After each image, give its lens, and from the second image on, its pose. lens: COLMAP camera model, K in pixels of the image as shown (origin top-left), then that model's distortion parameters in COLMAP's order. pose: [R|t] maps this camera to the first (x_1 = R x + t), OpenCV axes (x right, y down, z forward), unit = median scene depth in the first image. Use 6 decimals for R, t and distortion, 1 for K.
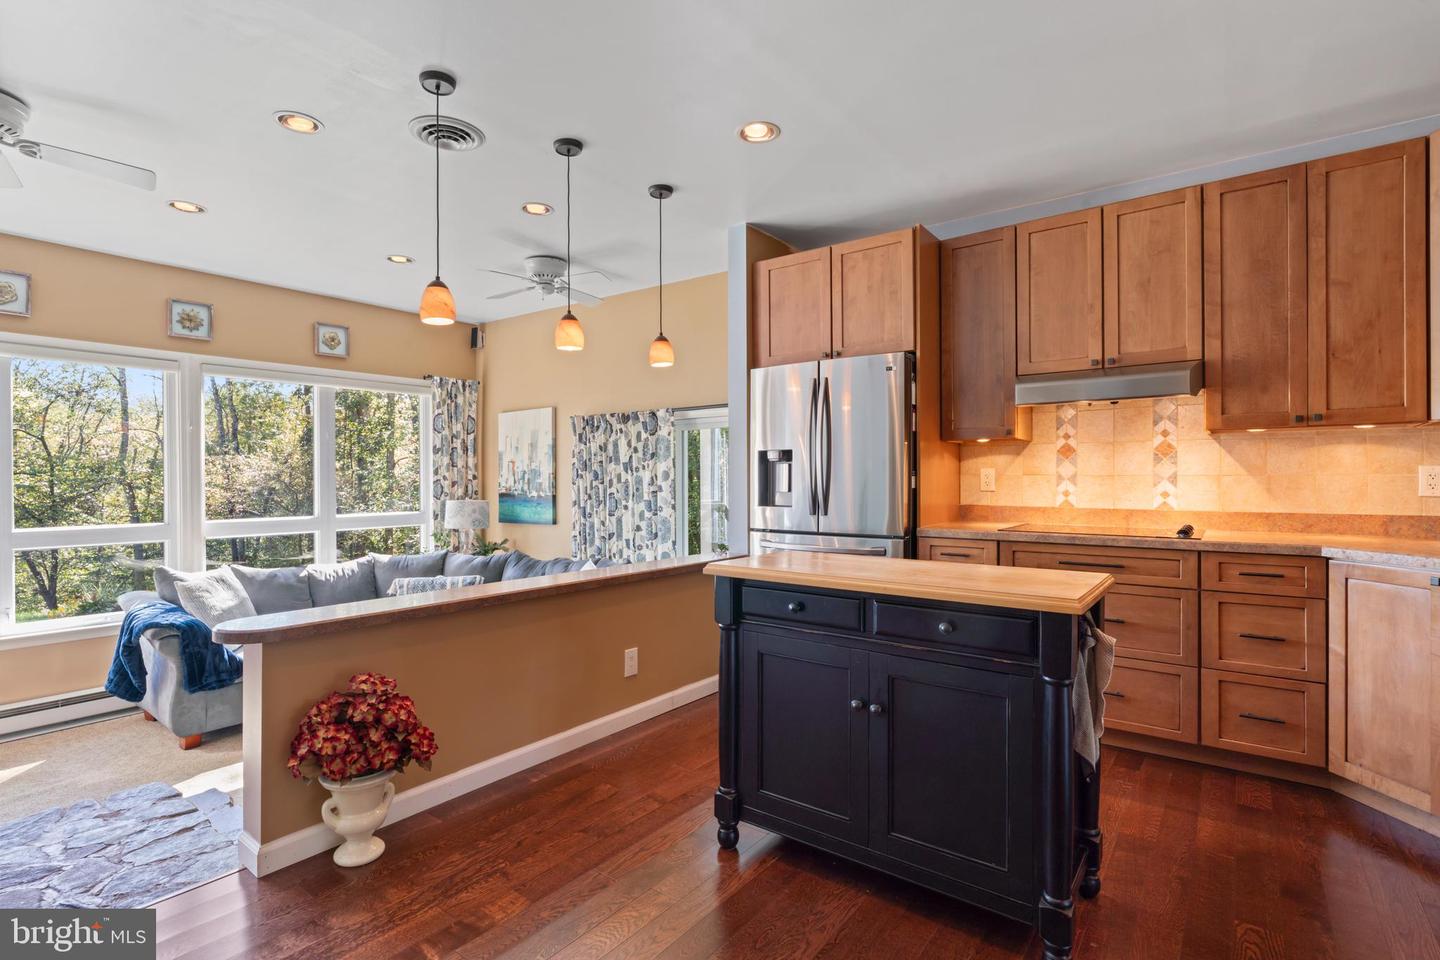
lens RADIAL K [[688.3, 0, 719.5], [0, 688.3, 479.4], [0, 0, 1]] dist [-0.013138, 0.003969]
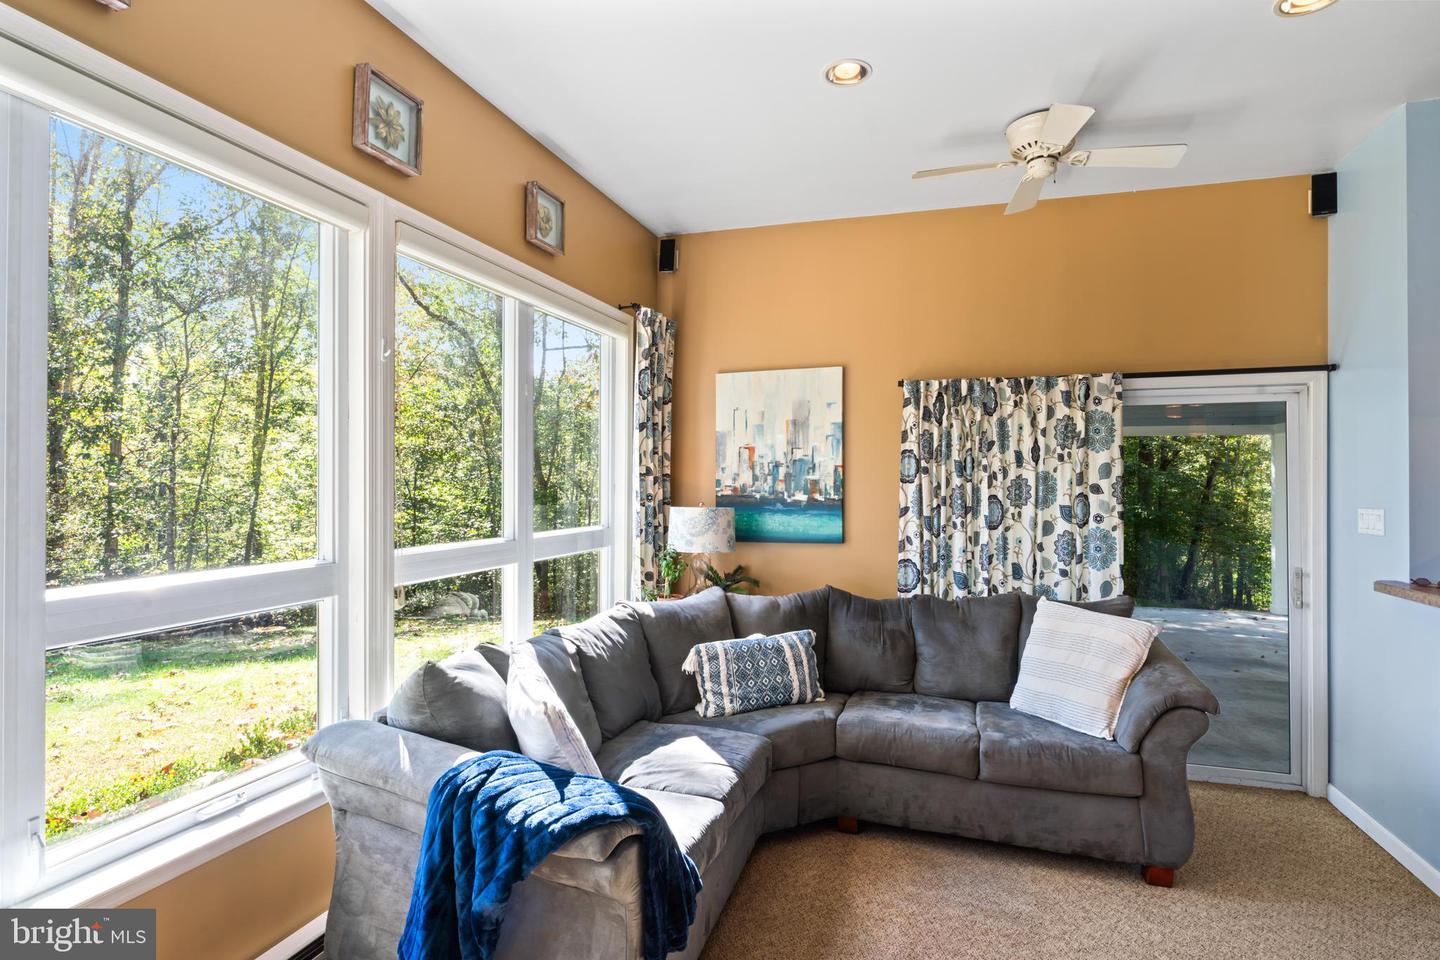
lens RADIAL K [[731.3, 0, 716.3], [0, 731.3, 480.0], [0, 0, 1]] dist [-0.013222, -0.000337]
pose [[0.946643, 0.009520, 0.322143, -1.026542], [-0.007097, 0.999937, -0.008697, 0.020380], [-0.322205, 0.005947, 0.946651, 0.652130]]
